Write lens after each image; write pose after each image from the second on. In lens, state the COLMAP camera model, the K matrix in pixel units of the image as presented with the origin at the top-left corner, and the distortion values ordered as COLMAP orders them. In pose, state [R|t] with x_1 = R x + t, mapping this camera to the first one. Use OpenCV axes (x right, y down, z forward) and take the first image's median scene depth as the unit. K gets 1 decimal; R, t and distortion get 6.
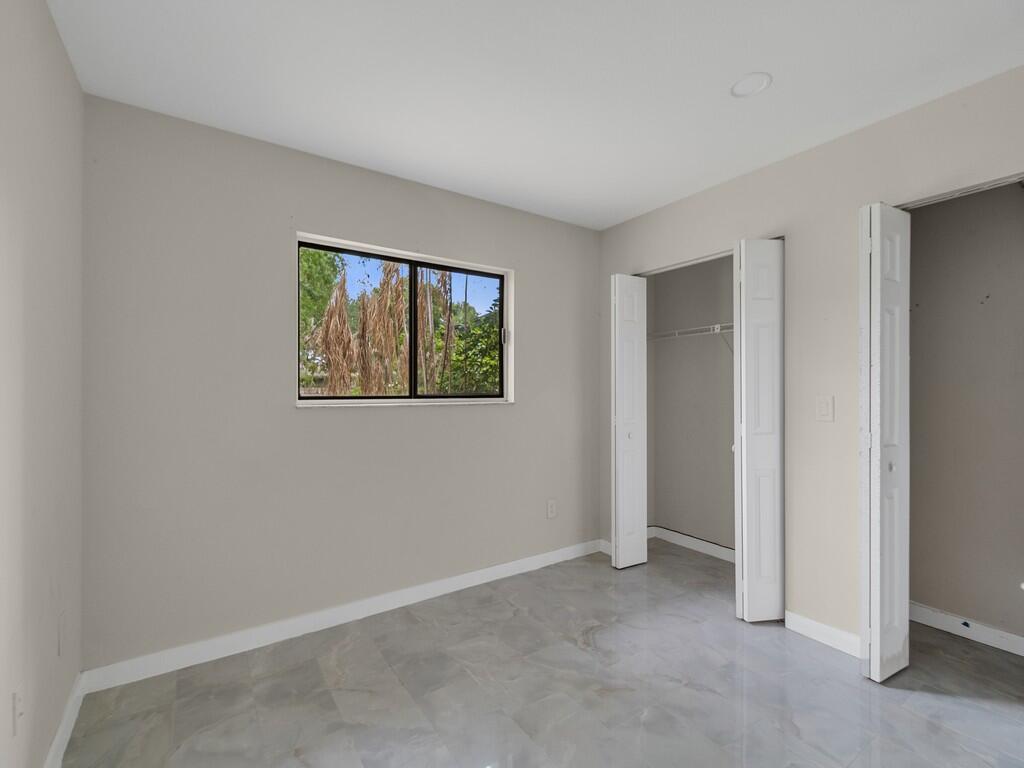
lens RADIAL K [[449.5, 0, 510.0], [0, 449.5, 388.7], [0, 0, 1]] dist [0.002299, -0.000053]
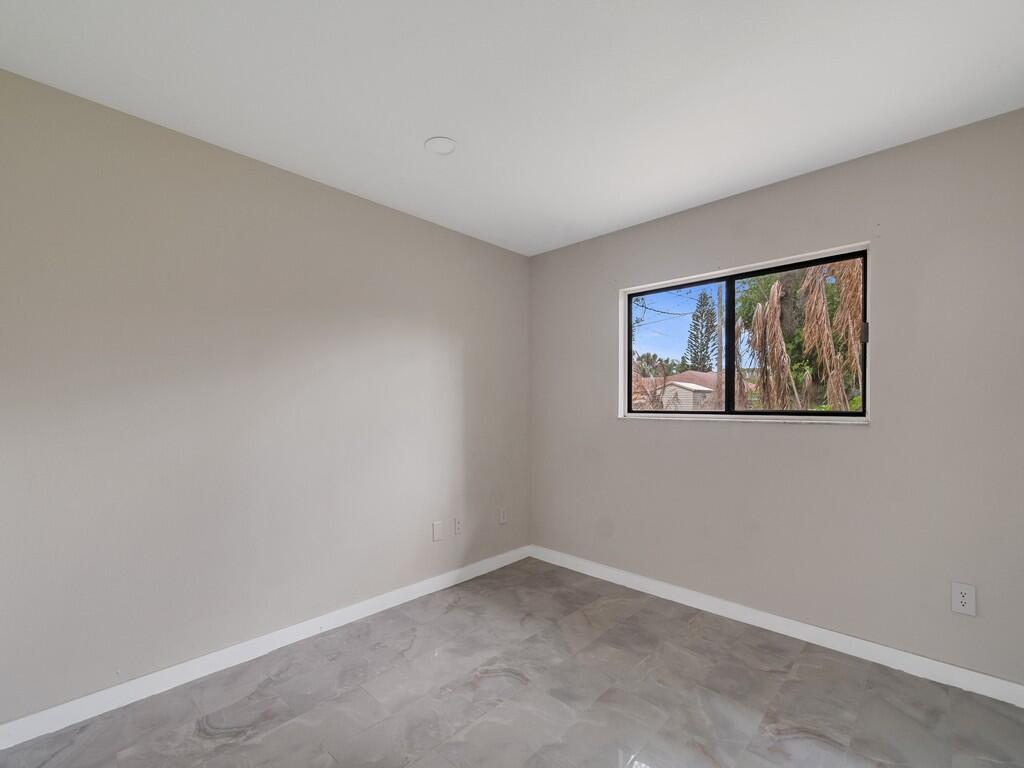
lens RADIAL K [[453.9, 0, 493.7], [0, 453.9, 408.8], [0, 0, 1]] dist [0.010008, -0.004013]
pose [[0.205251, 0.008745, -0.978670, 0.804174], [-0.002668, 0.999961, 0.008375, 0.002515], [0.978706, 0.000892, 0.205266, 0.341282]]
